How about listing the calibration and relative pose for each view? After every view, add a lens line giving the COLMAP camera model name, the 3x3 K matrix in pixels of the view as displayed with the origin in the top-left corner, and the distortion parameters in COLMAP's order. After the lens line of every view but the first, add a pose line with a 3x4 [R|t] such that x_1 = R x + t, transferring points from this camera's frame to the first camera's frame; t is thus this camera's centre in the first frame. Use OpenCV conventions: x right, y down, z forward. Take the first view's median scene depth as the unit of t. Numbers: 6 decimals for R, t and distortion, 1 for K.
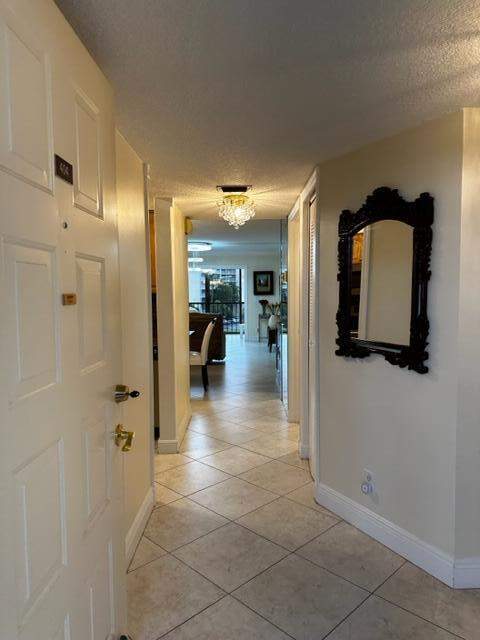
lens RADIAL K [[448.5, 0, 240.8], [0, 448.5, 324.1], [0, 0, 1]] dist [0.090530, -0.138181]
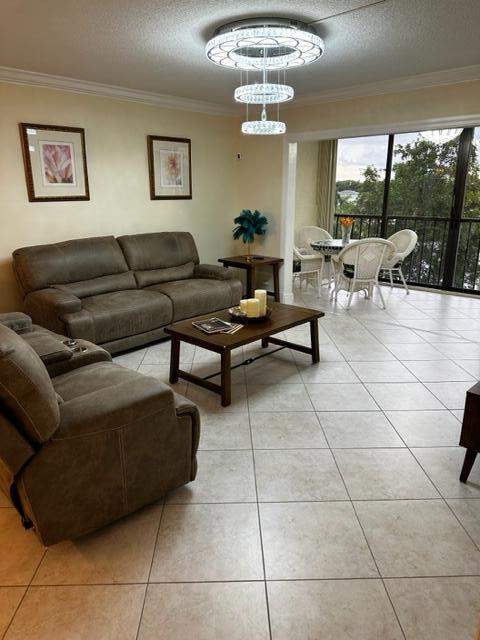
lens RADIAL K [[449.0, 0, 239.7], [0, 449.0, 323.2], [0, 0, 1]] dist [0.054588, -0.062743]
pose [[0.730585, 0.202984, -0.651953, 0.484358], [-0.050910, 0.968328, 0.244436, -0.280681], [0.680921, -0.145391, 0.717780, 3.100873]]
